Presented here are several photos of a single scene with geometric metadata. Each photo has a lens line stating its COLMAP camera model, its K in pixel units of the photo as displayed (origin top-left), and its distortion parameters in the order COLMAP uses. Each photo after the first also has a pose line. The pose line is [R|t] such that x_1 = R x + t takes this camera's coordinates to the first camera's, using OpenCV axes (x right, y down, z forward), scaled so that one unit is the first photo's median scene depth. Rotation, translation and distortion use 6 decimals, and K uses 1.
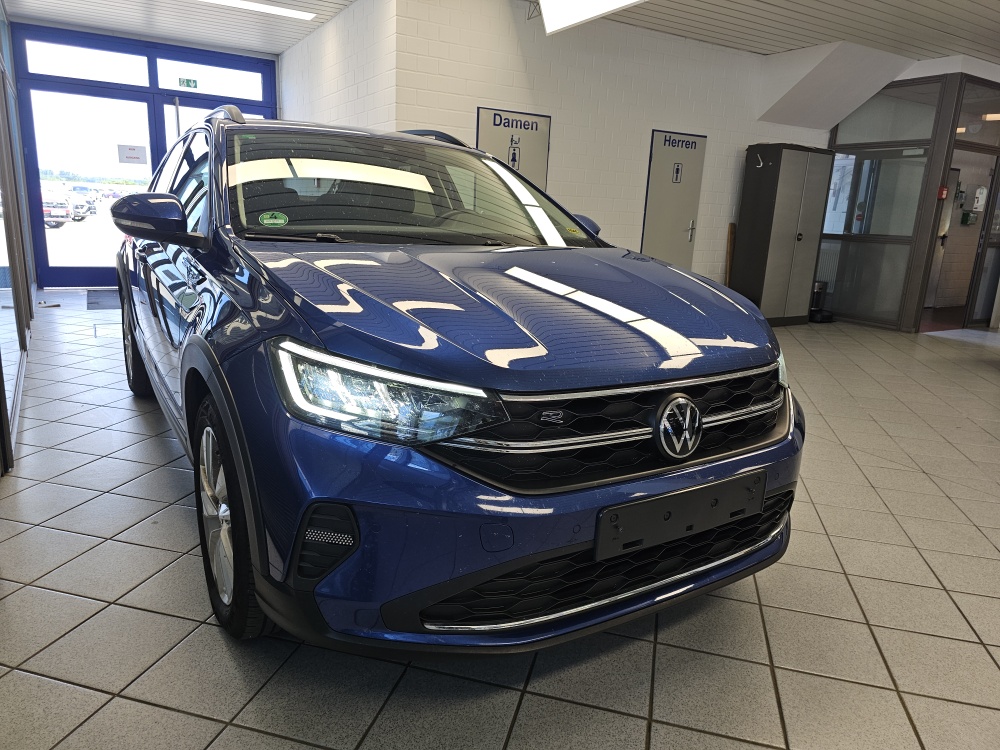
lens RADIAL K [[677.2, 0, 504.6], [0, 677.2, 373.0], [0, 0, 1]] dist [0.010920, -0.035808]
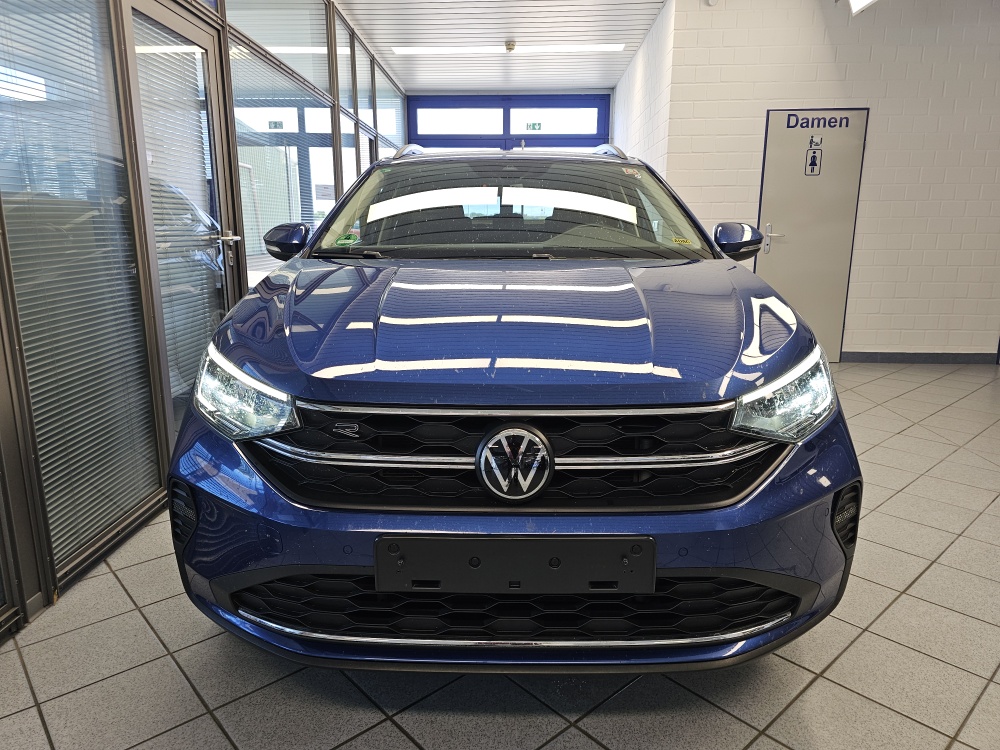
lens RADIAL K [[677.2, 0, 504.6], [0, 677.2, 373.0], [0, 0, 1]] dist [0.010920, -0.035808]
pose [[0.829676, 0.063360, -0.554637, 0.186863], [-0.083030, 0.996493, -0.010368, -0.005600], [0.552036, 0.054654, 0.832028, 0.074995]]
